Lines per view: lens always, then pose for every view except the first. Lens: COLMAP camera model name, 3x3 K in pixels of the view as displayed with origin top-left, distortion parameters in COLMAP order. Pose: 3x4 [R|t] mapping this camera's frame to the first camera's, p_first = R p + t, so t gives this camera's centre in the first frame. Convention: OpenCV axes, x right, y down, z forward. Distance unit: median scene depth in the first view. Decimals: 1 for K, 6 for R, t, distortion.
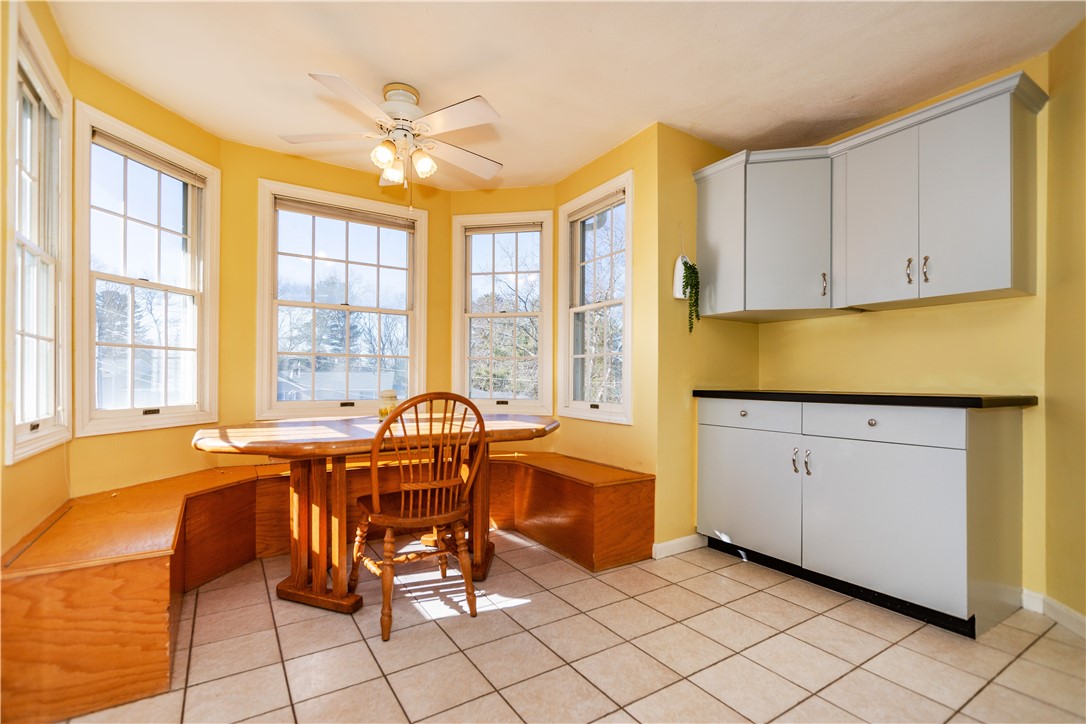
lens RADIAL K [[497.5, 0, 540.8], [0, 497.5, 377.1], [0, 0, 1]] dist [0.001121, 0.000310]
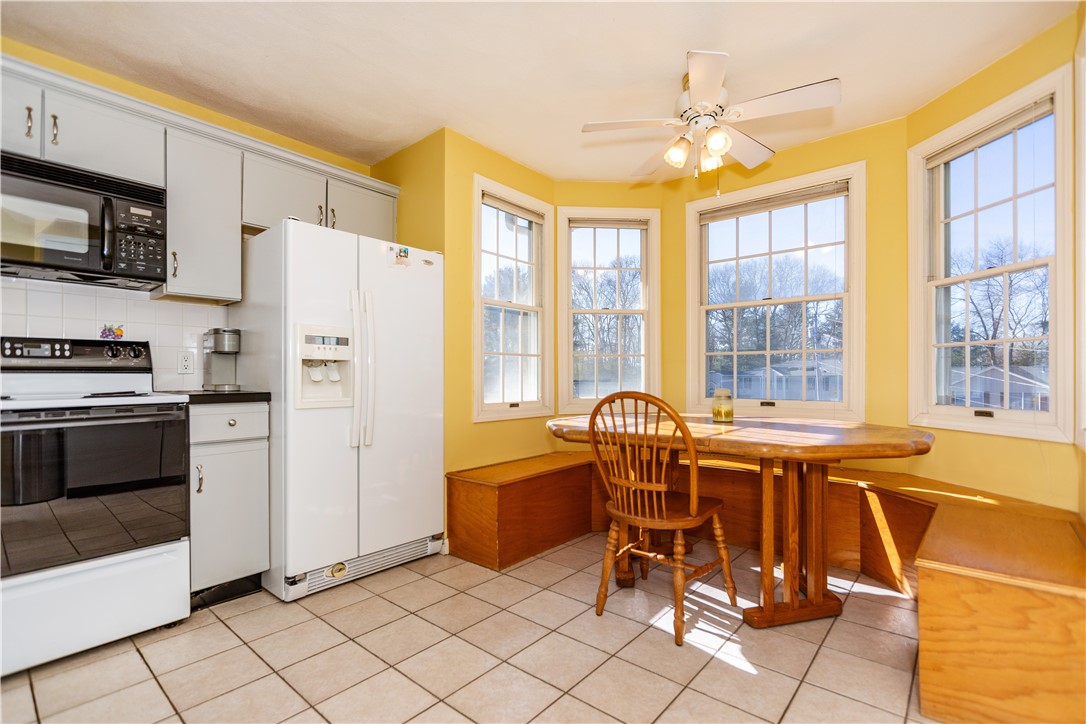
lens RADIAL K [[497.5, 0, 540.8], [0, 497.5, 377.1], [0, 0, 1]] dist [0.001121, 0.000310]
pose [[0.288014, -0.010187, -0.957572, 0.594390], [0.005940, 0.999943, -0.008852, 0.013467], [0.957608, -0.003139, 0.288058, 0.475118]]
